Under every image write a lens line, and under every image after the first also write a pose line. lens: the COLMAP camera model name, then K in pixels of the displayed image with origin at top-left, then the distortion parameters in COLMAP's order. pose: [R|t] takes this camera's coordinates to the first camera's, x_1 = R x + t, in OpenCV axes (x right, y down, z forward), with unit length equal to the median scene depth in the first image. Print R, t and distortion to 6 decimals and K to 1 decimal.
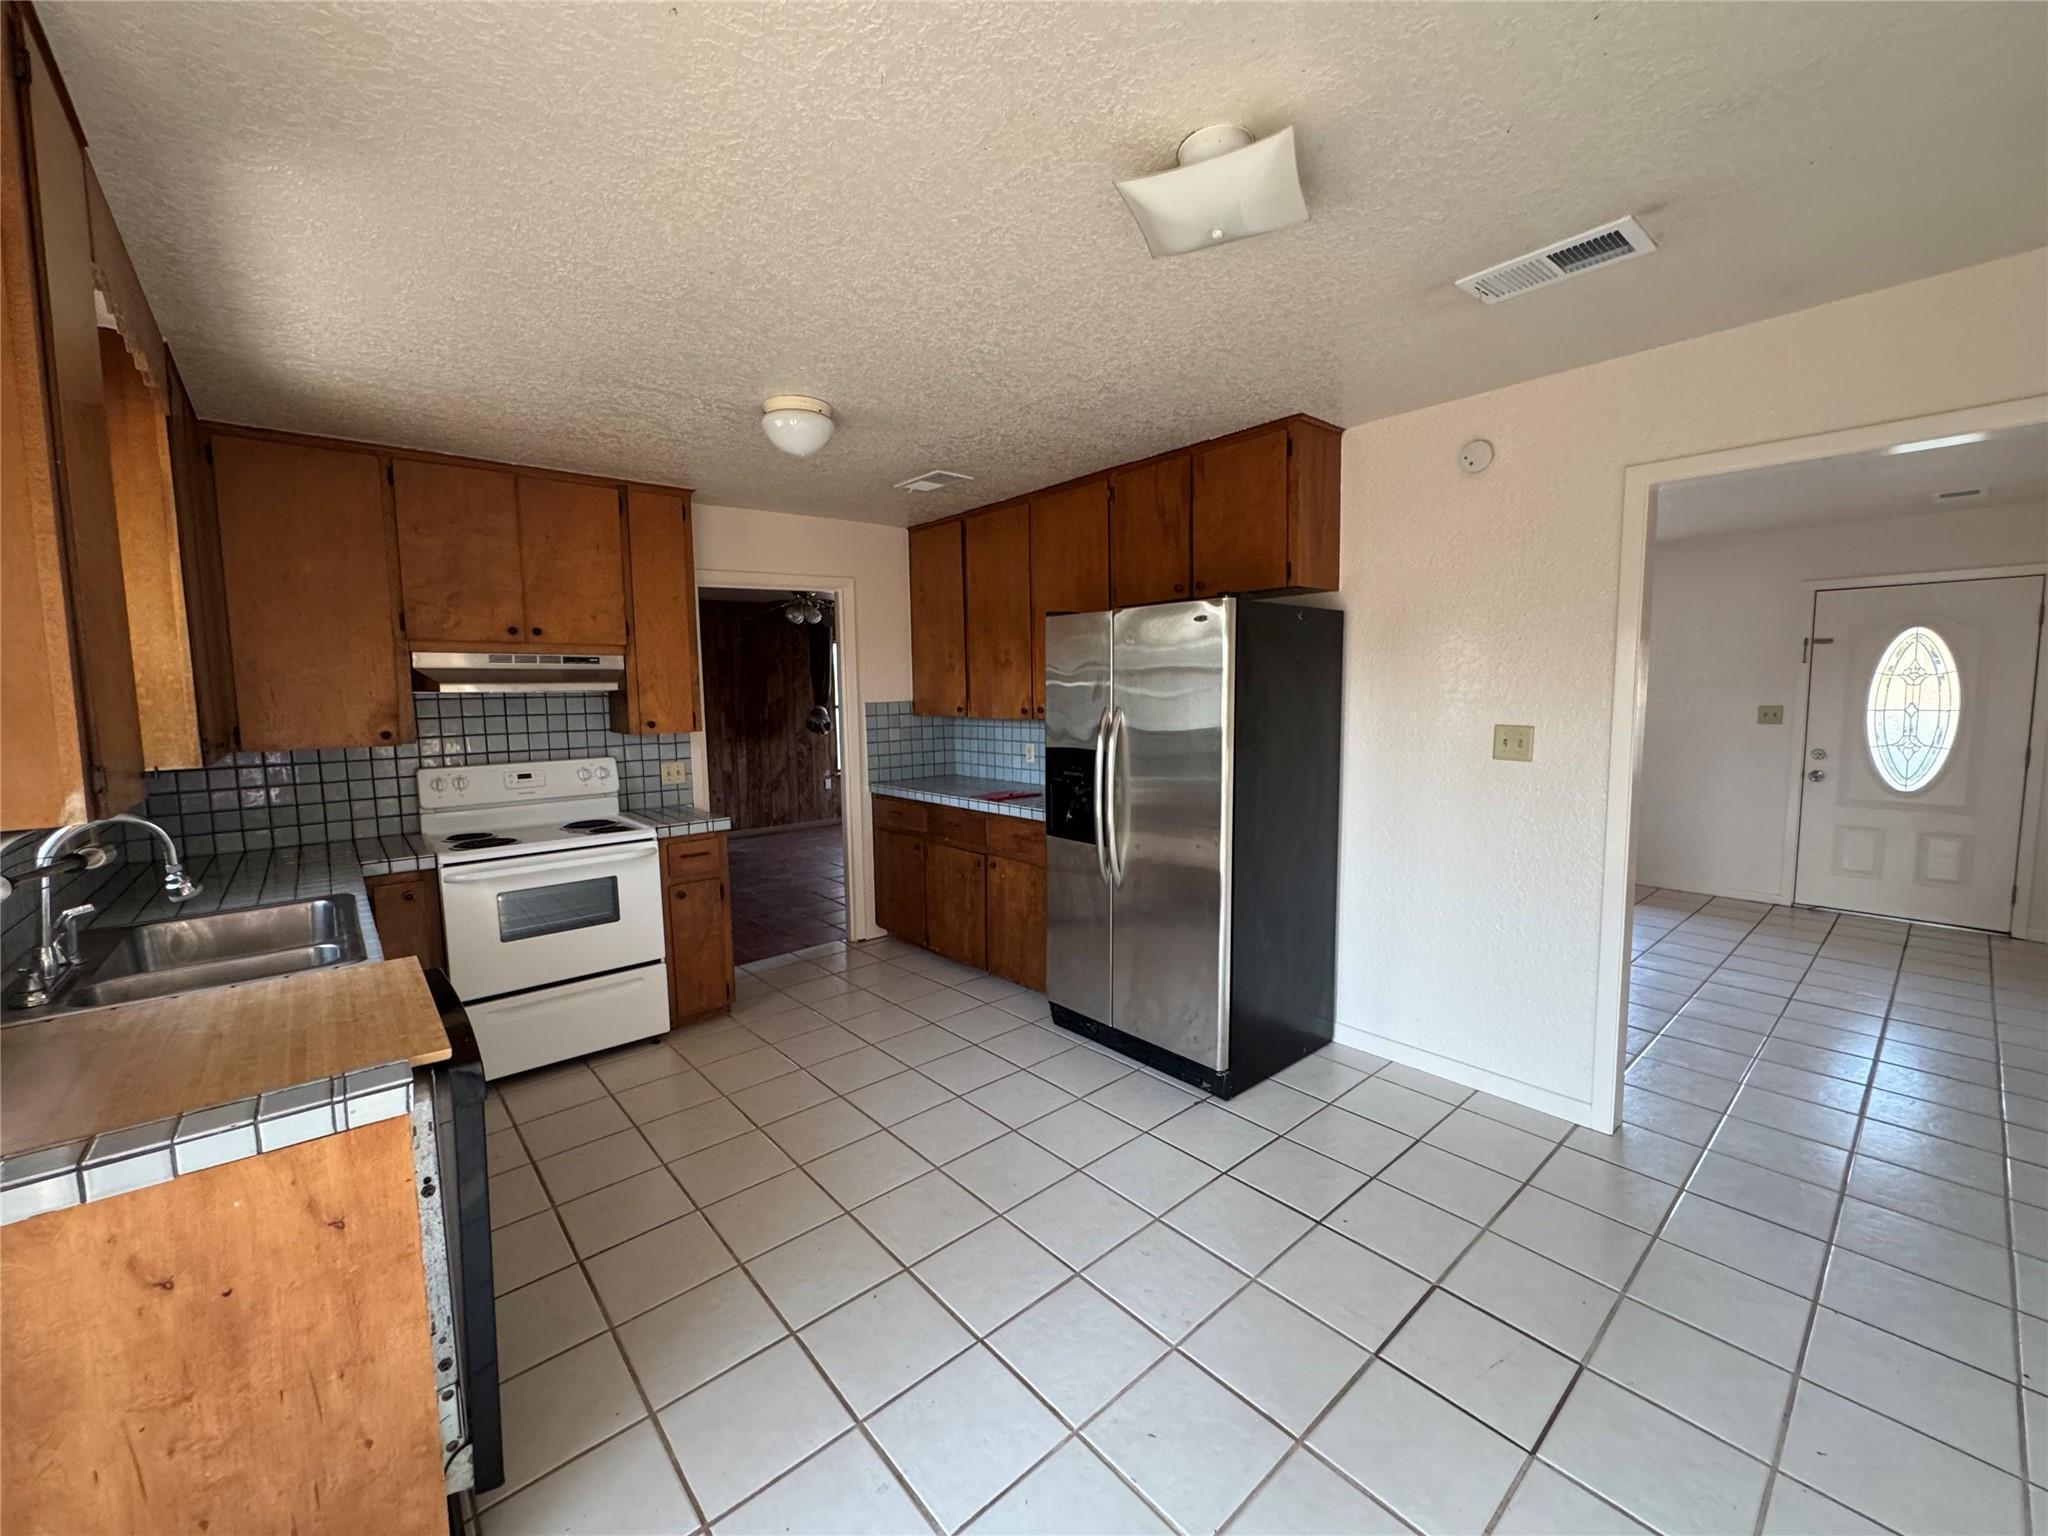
lens RADIAL K [[820.8, 0, 1028.0], [0, 820.8, 766.3], [0, 0, 1]] dist [-0.003268, 0.000841]
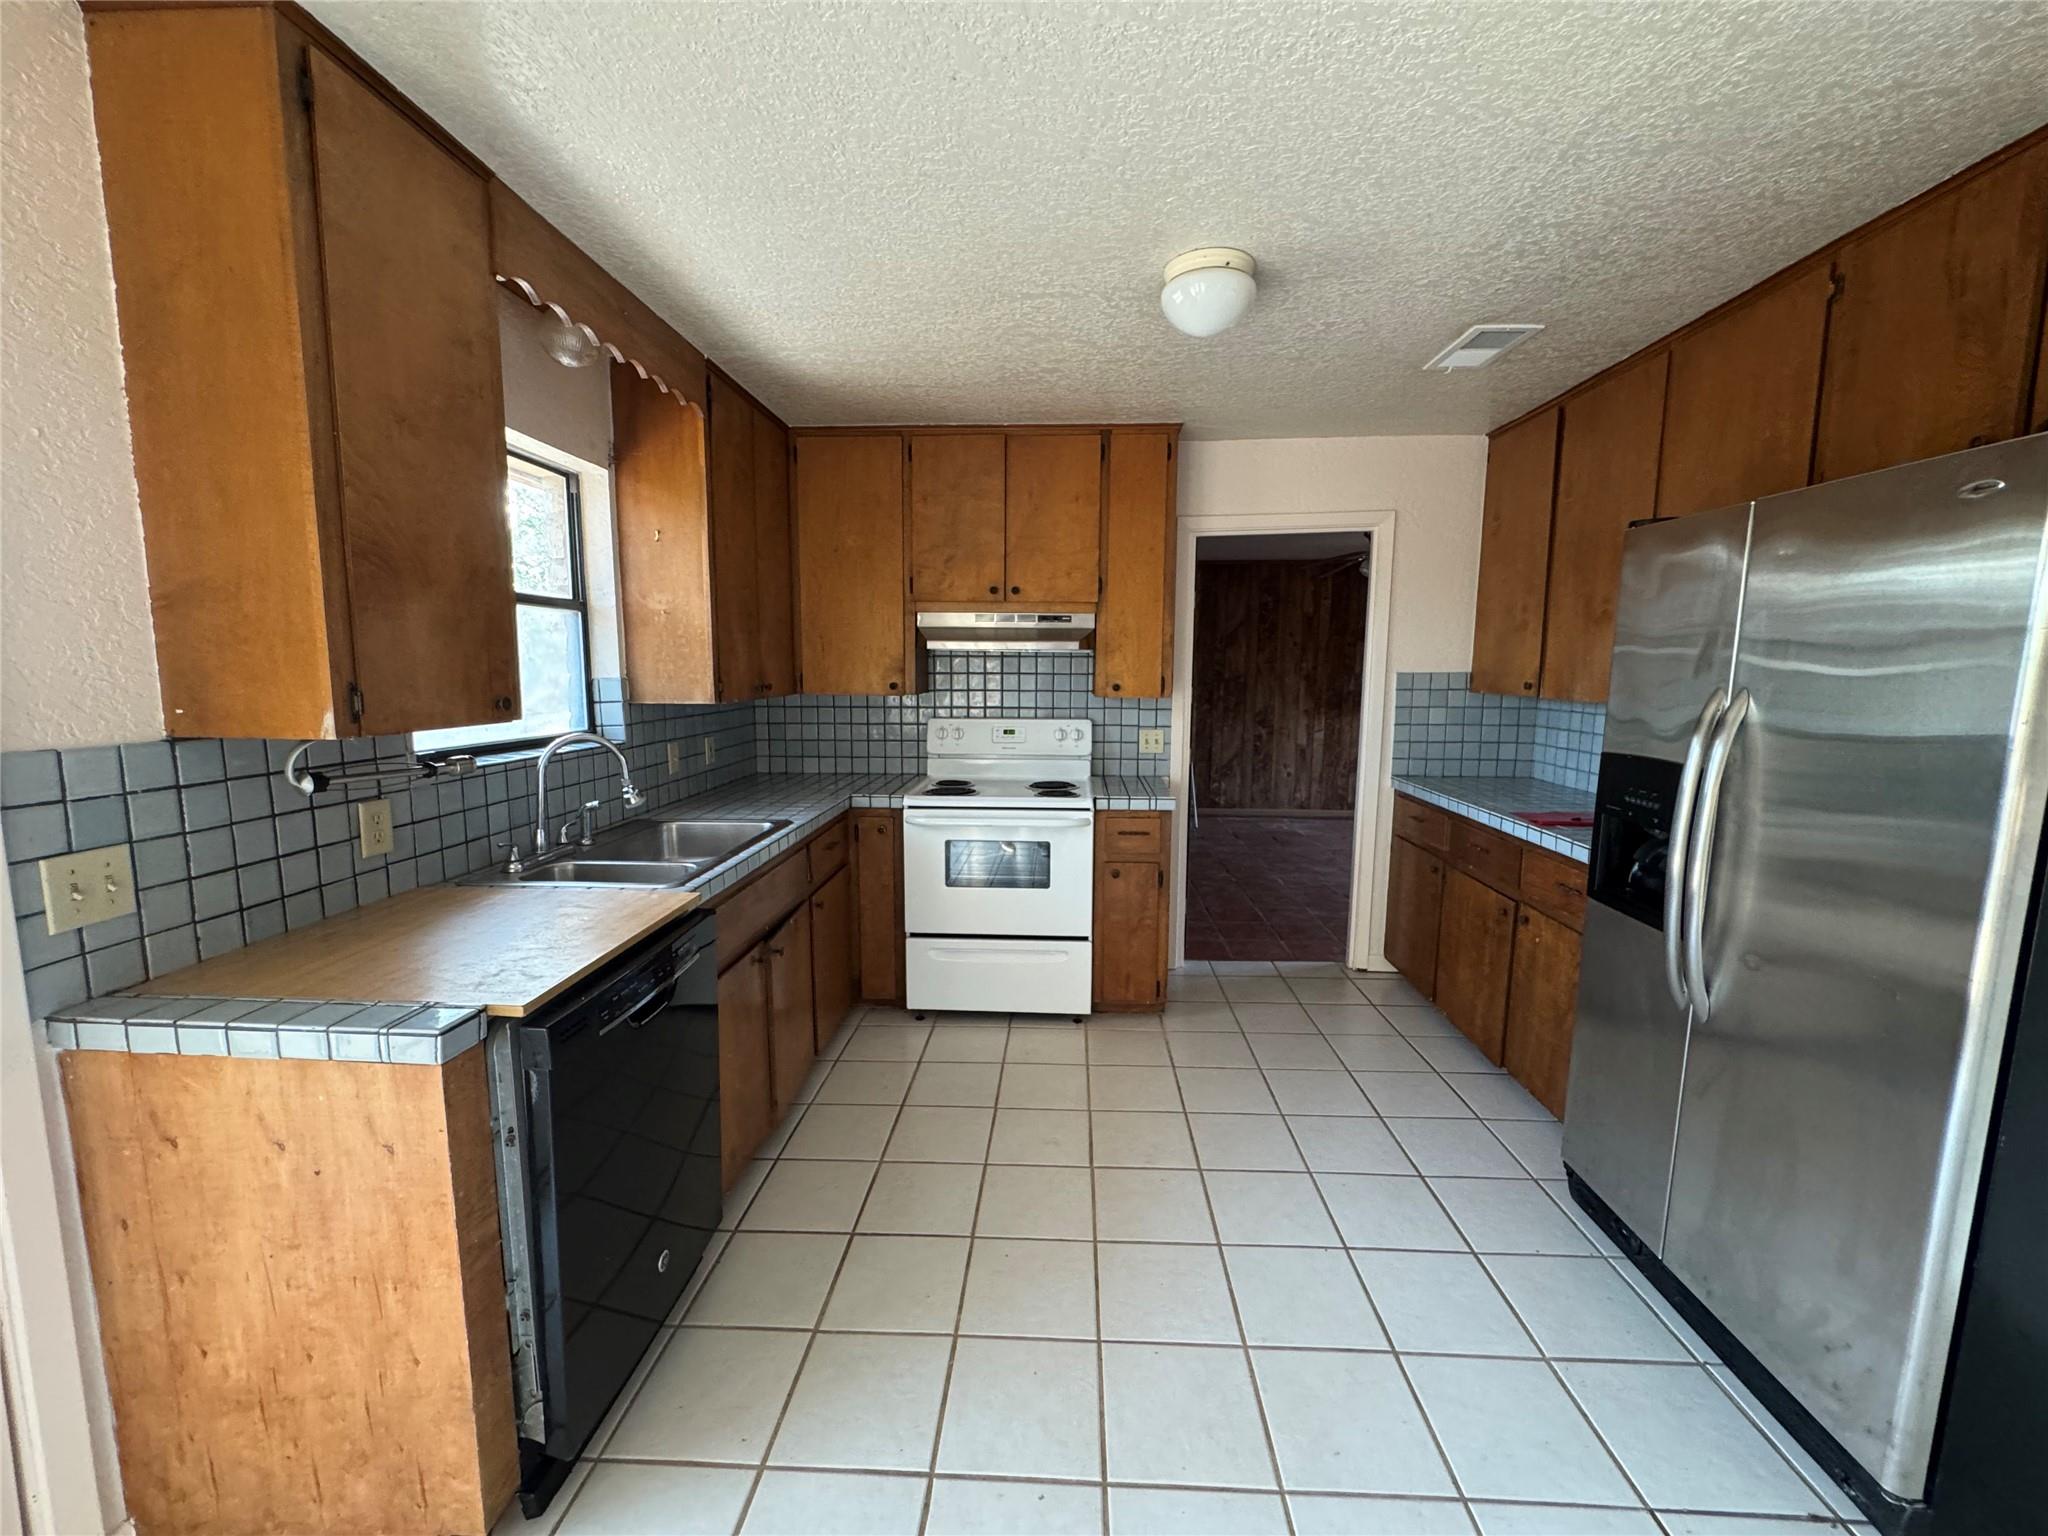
lens RADIAL K [[820.8, 0, 1026.2], [0, 820.8, 765.5], [0, 0, 1]] dist [-0.003268, 0.000841]
pose [[0.716724, 0.106214, -0.689220, 0.131985], [-0.082820, 0.994303, 0.067105, -0.018056], [0.692421, 0.008986, 0.721438, 0.275746]]
